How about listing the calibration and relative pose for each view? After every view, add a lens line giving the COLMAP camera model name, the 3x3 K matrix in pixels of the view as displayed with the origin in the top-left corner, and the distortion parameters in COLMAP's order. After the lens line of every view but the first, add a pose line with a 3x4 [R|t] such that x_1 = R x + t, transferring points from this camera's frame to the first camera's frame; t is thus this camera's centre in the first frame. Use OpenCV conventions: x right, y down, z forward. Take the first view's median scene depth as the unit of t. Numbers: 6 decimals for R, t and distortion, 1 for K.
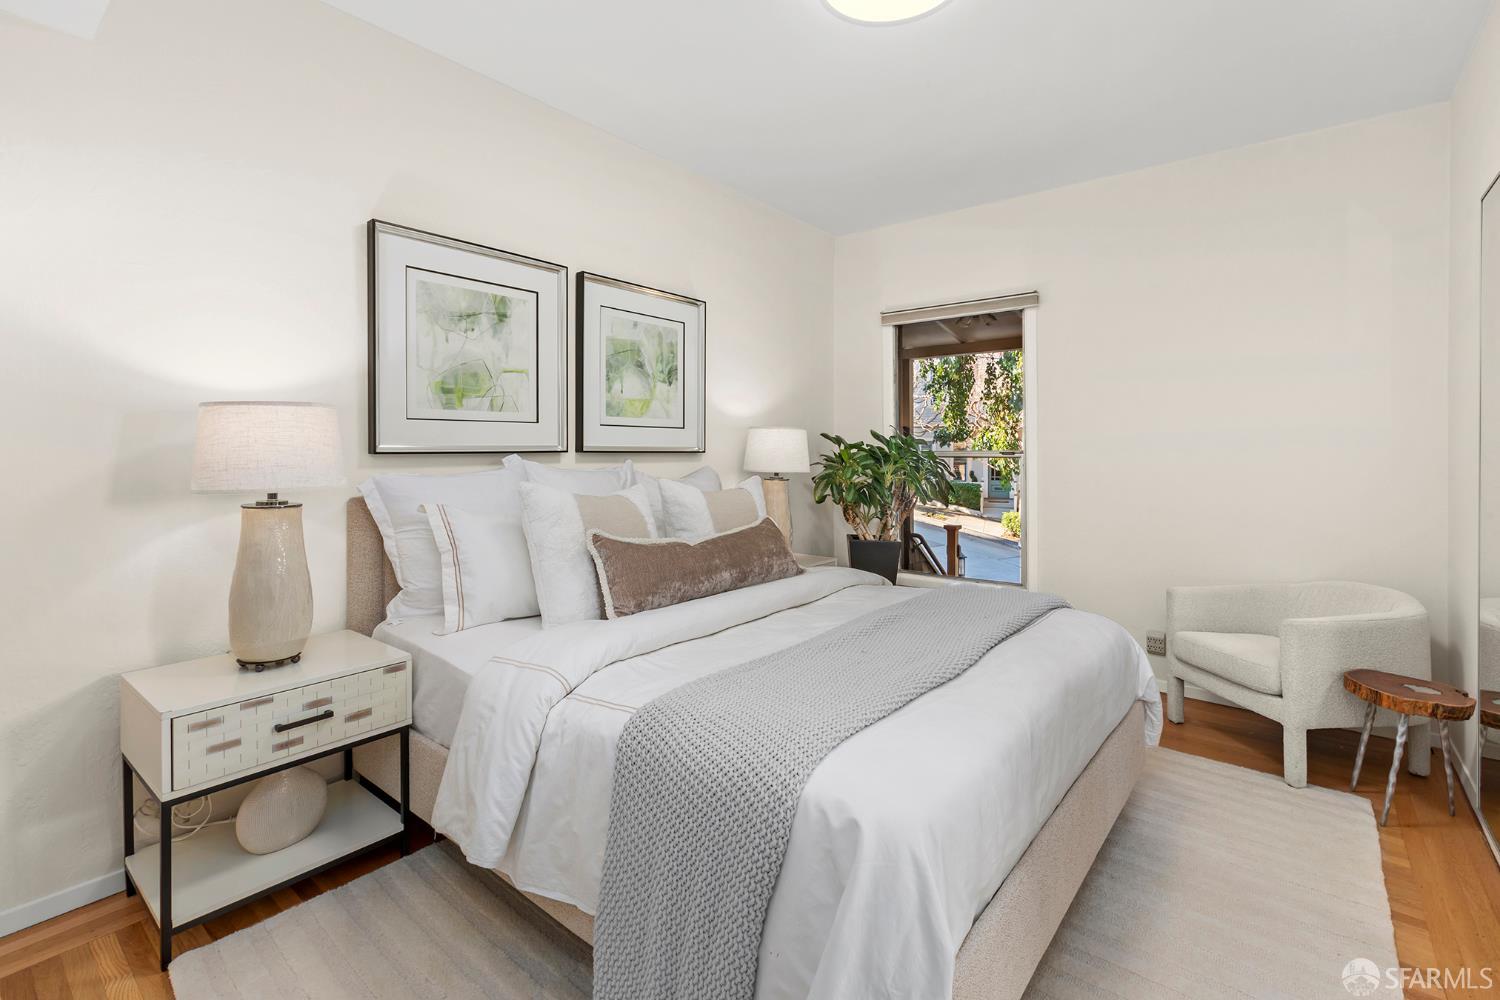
lens RADIAL K [[683.9, 0, 761.9], [0, 683.9, 455.7], [0, 0, 1]] dist [0.002916, -0.000588]
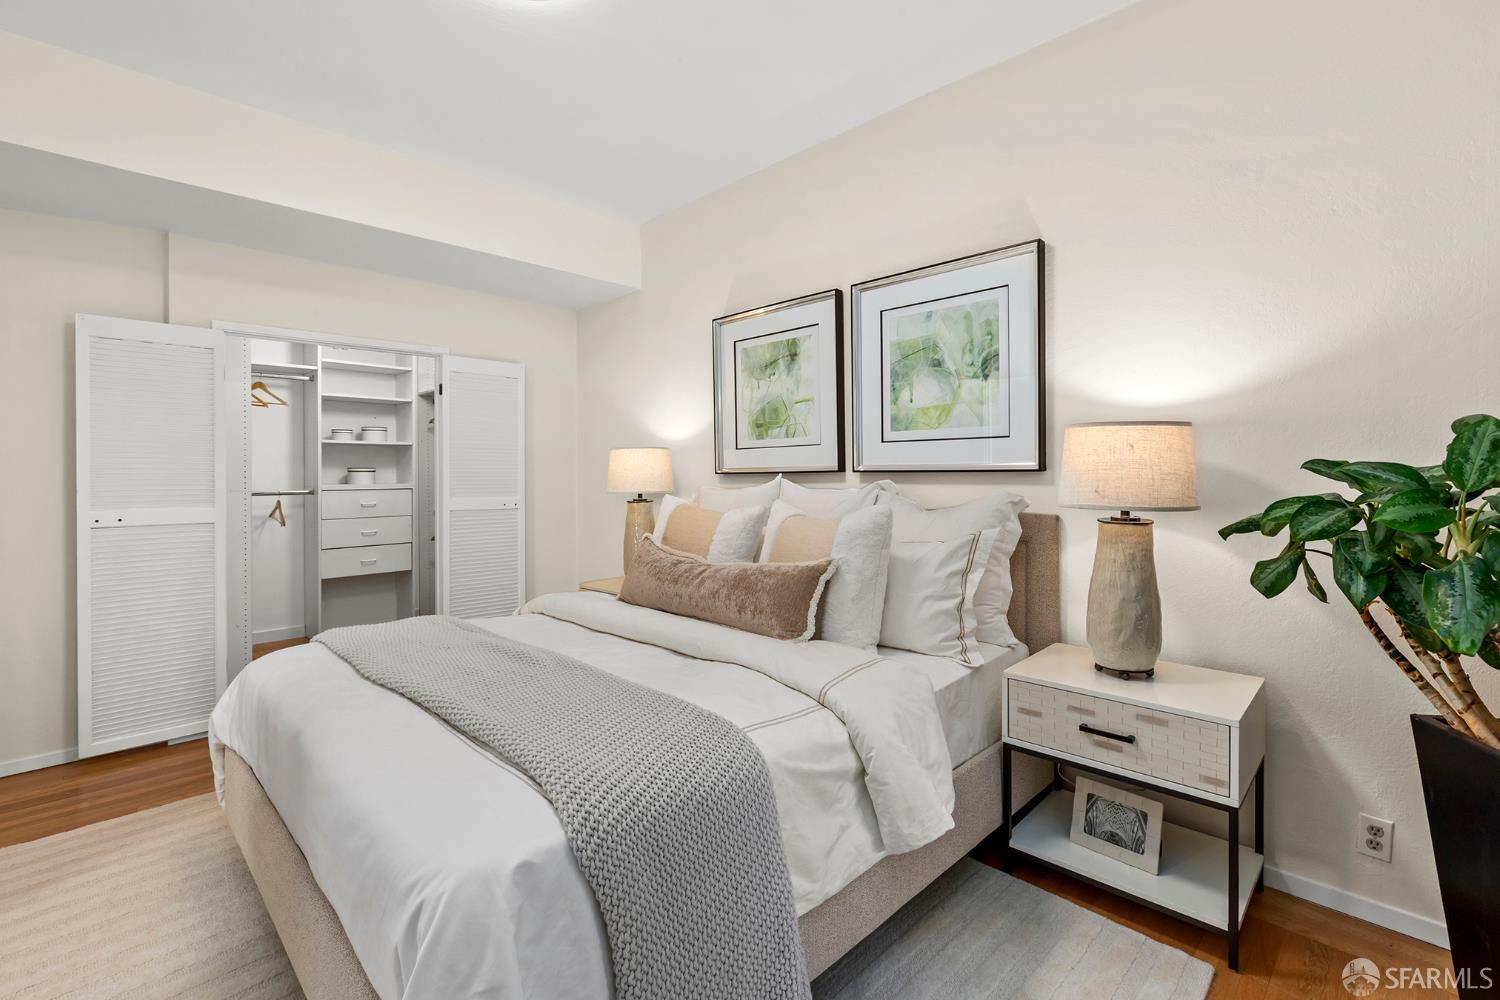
lens RADIAL K [[683.9, 0, 751.1], [0, 683.9, 485.1], [0, 0, 1]] dist [0.002916, -0.000588]
pose [[-0.115943, 0.016388, -0.993121, 0.682096], [-0.001333, 0.999860, 0.016655, -0.002141], [0.993255, 0.003255, -0.115905, 0.915257]]
